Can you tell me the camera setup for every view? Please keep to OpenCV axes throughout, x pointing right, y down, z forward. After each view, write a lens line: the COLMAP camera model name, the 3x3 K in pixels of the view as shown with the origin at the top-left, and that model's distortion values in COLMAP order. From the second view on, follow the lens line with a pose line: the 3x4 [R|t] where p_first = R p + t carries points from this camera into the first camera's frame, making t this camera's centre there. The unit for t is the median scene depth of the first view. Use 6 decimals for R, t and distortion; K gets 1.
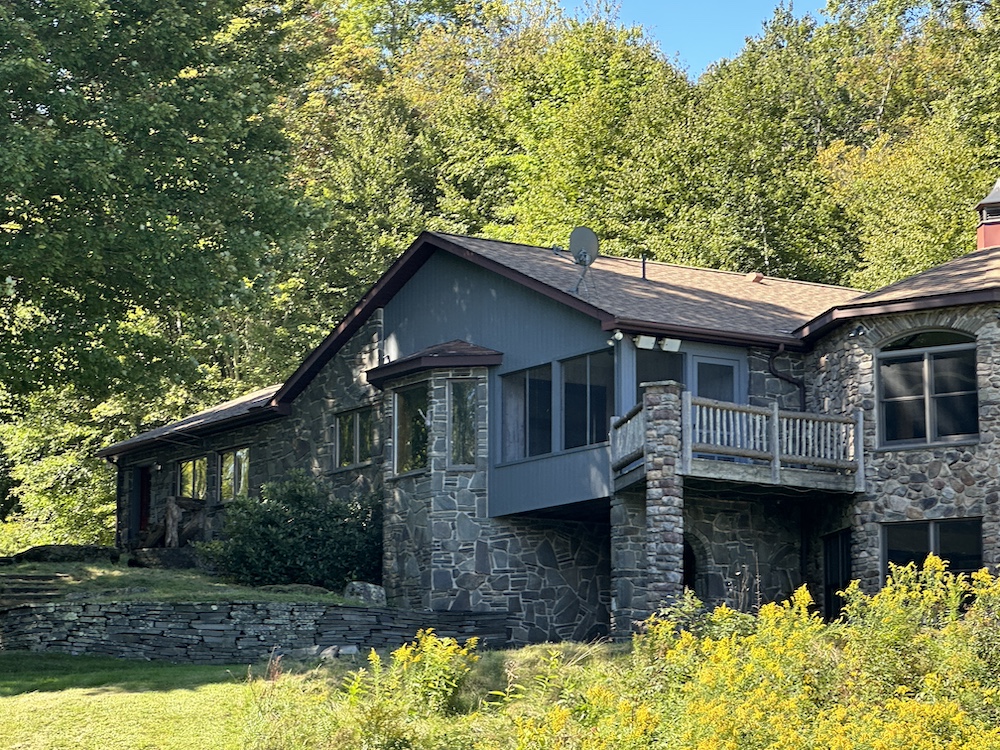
lens RADIAL K [[2928.8, 0, 501.5], [0, 2928.8, 371.5], [0, 0, 1]] dist [0.166513, 0.000000]
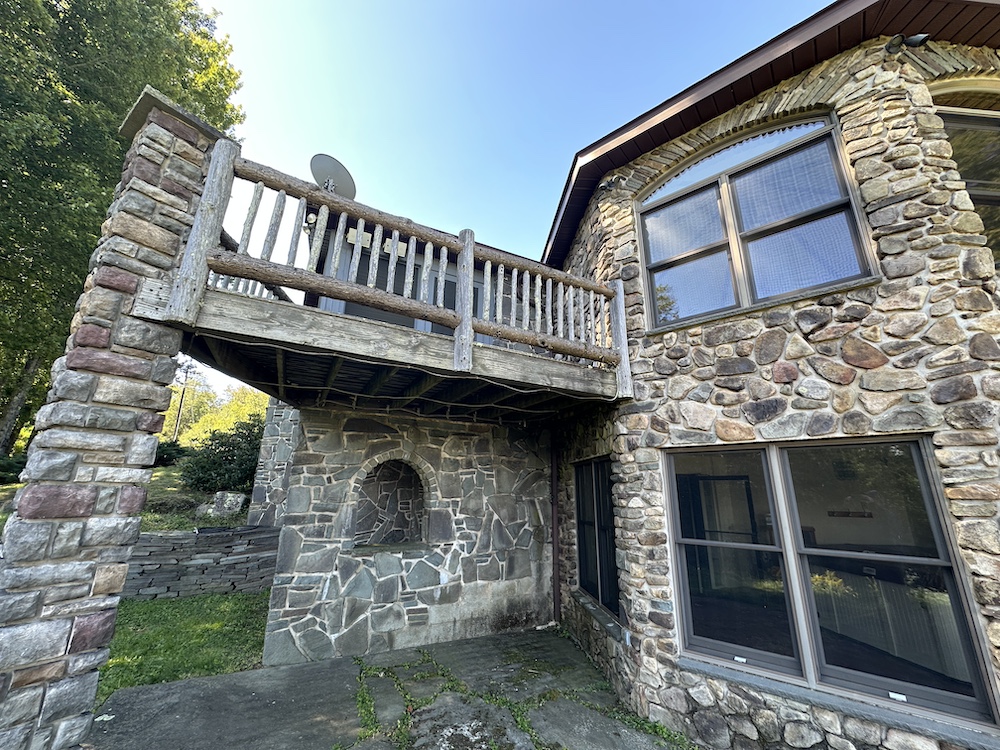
lens RADIAL K [[399.4, 0, 498.7], [0, 399.4, 375.3], [0, 0, 1]] dist [-0.006473, 0.001187]
pose [[0.994380, -0.018796, -0.104190, 0.104662], [0.006128, 0.992683, -0.120592, 0.046379], [0.105695, 0.119276, 0.987219, 0.915880]]
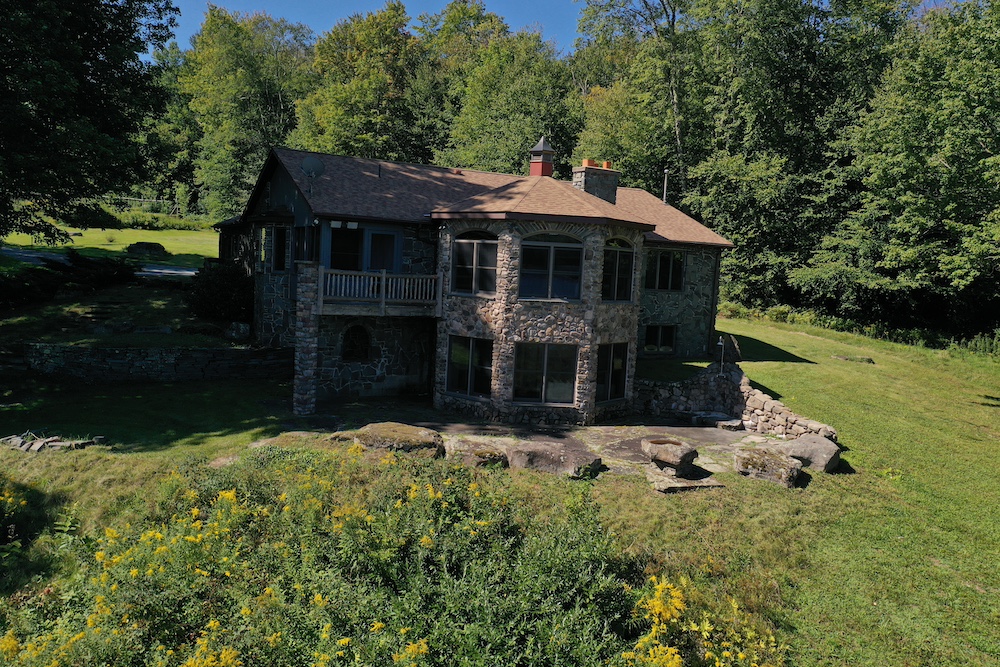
lens RADIAL K [[803.6, 0, 501.0], [0, 803.6, 332.9], [0, 0, 1]] dist [-0.009812, 0.037804]
pose [[0.994383, 0.059264, -0.087698, 0.205528], [-0.036409, 0.969508, 0.242338, -0.071547], [0.099386, -0.237784, 0.966220, 0.521003]]
